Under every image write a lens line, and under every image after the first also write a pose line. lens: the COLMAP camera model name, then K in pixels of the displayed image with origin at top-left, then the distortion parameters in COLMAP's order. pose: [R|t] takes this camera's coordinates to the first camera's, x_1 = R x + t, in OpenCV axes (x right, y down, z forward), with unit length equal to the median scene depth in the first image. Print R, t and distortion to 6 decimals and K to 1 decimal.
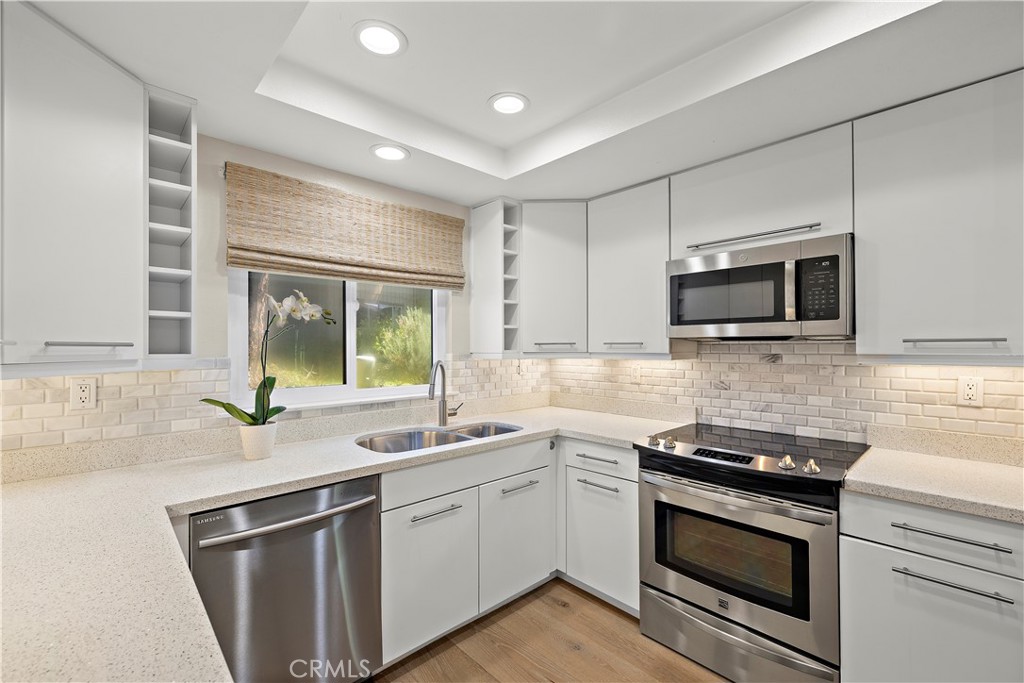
lens RADIAL K [[434.1, 0, 512.0], [0, 434.1, 341.5], [0, 0, 1]] dist [0.001216, 0.000061]
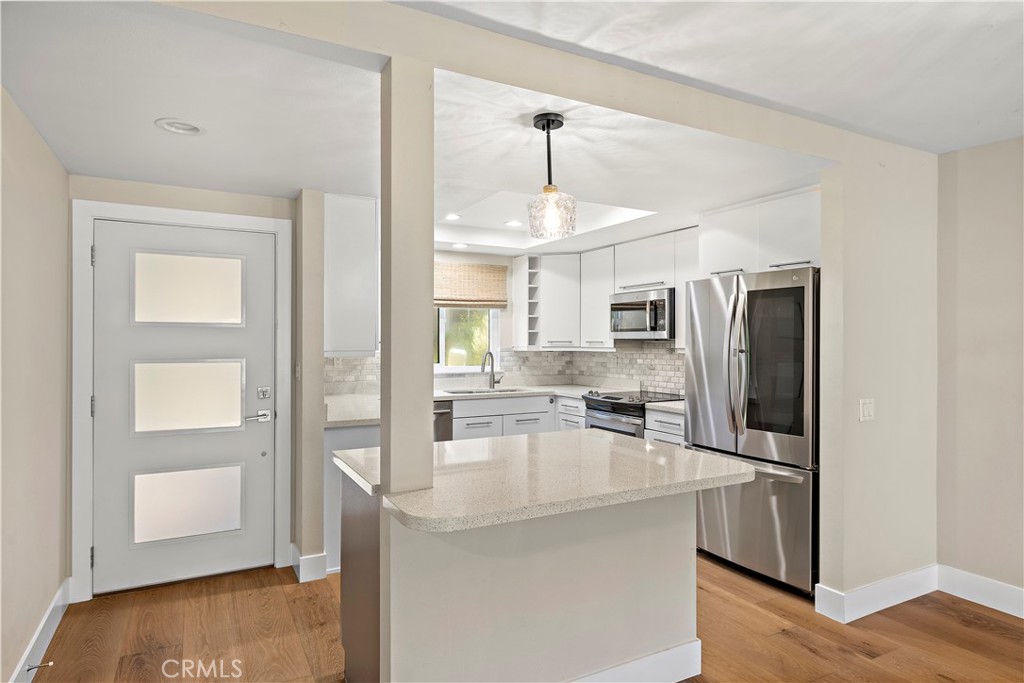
lens RADIAL K [[588.4, 0, 512.0], [0, 588.4, 341.5], [0, 0, 1]] dist [-0.000266, -0.000034]
pose [[0.966049, 0.005207, -0.258308, 0.522964], [-0.002433, 0.999936, 0.011056, -0.020647], [0.258349, -0.010052, 0.965999, -1.244848]]
